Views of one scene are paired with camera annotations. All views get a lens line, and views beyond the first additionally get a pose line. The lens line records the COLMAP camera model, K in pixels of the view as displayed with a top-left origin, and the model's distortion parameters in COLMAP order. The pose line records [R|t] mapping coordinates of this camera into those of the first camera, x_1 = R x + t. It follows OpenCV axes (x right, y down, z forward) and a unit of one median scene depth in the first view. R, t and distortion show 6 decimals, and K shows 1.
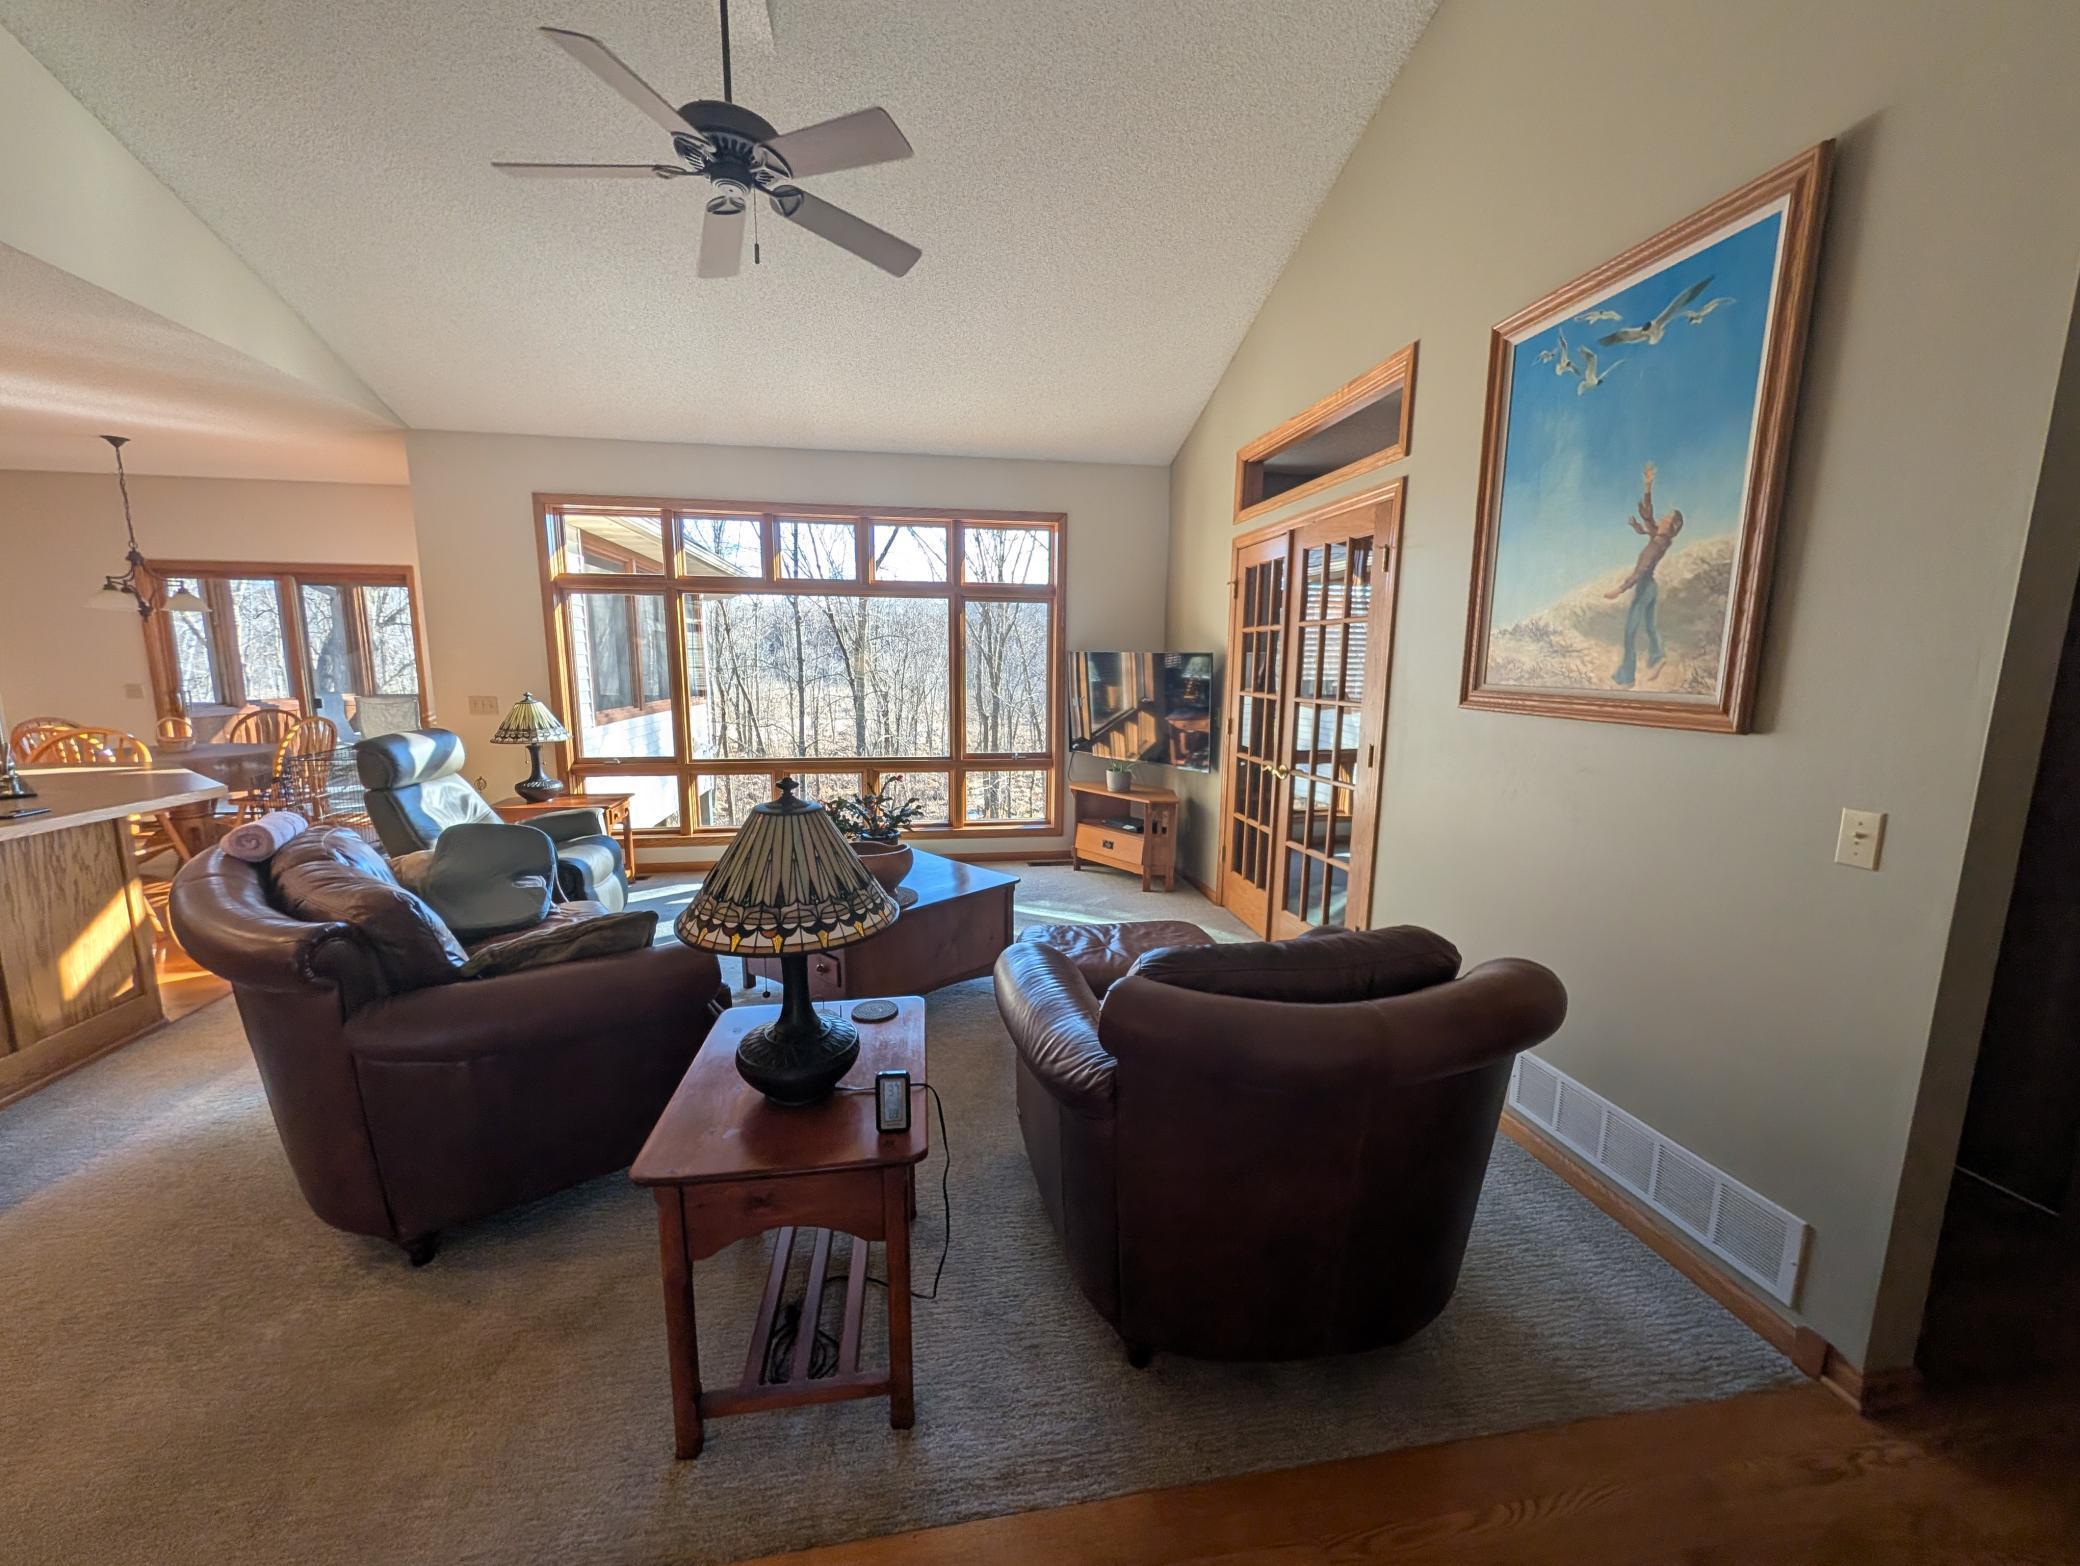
lens RADIAL K [[805.0, 0, 1040.4], [0, 805.0, 789.1], [0, 0, 1]] dist [0.001255, -0.000147]
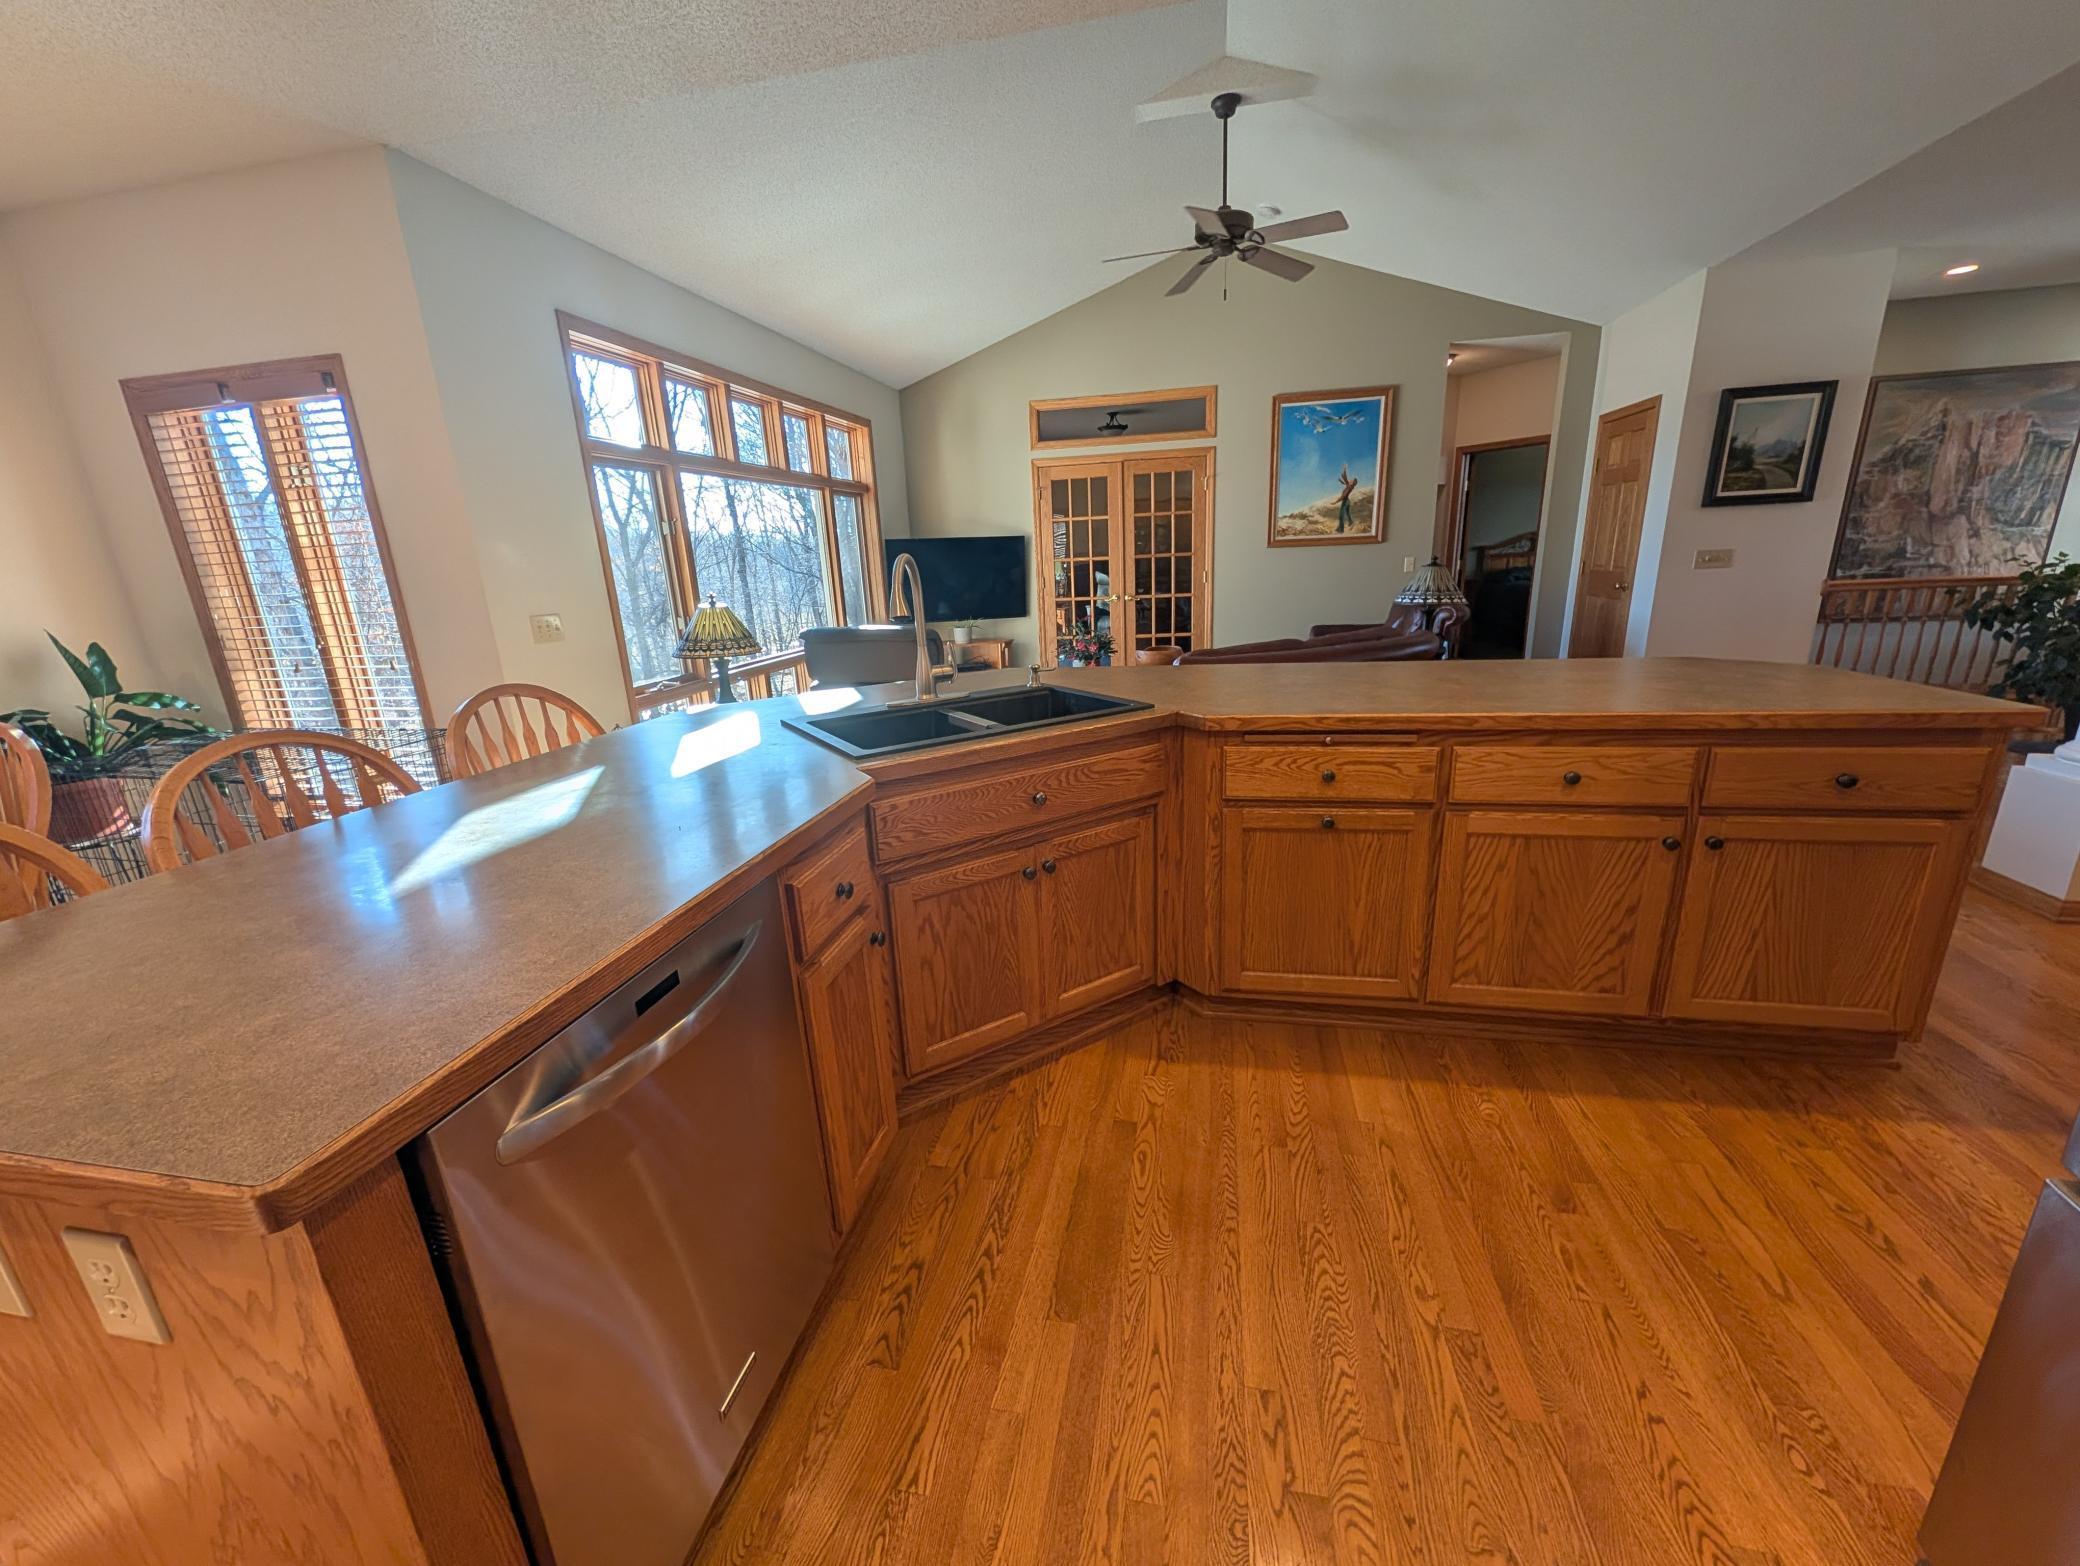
lens RADIAL K [[805.0, 0, 1040.4], [0, 805.0, 789.1], [0, 0, 1]] dist [0.001255, -0.000147]
pose [[0.363690, -0.288289, 0.885787, -2.836545], [0.193112, 0.953581, 0.231064, -0.124599], [-0.911283, 0.087020, 0.402480, 0.877731]]
